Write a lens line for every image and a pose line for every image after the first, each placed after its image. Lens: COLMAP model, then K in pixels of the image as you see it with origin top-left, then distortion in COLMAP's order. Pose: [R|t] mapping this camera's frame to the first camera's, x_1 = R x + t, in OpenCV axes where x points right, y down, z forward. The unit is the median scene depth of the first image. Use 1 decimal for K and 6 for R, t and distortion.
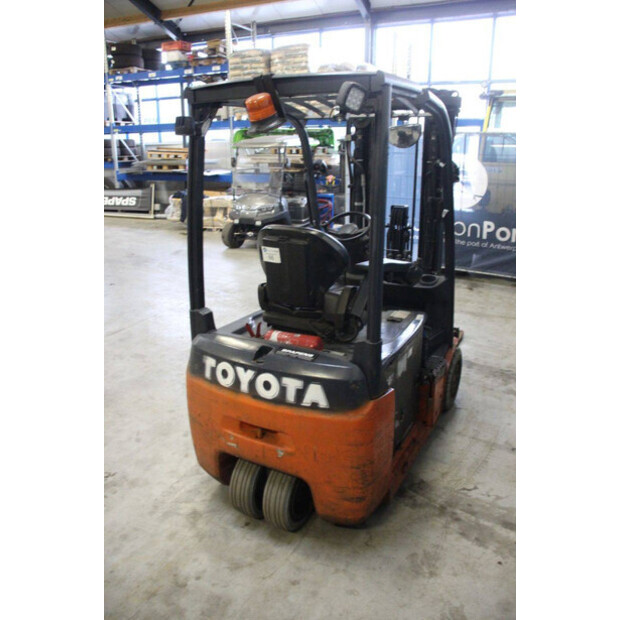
lens RADIAL K [[497.6, 0, 315.7], [0, 497.6, 312.6], [0, 0, 1]] dist [-0.117366, 0.041382]
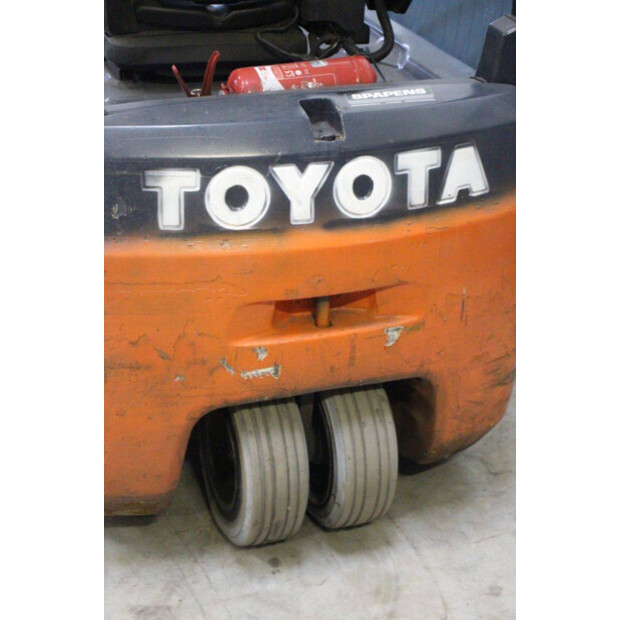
lens RADIAL K [[1324.1, 0, 313.5], [0, 1324.1, 307.9], [0, 0, 1]] dist [0.300701, 0.000000]
pose [[0.660297, -0.319333, 0.679732, -0.854058], [0.185431, 0.946396, 0.264480, -0.056124], [-0.727753, -0.048592, 0.684116, 0.239445]]
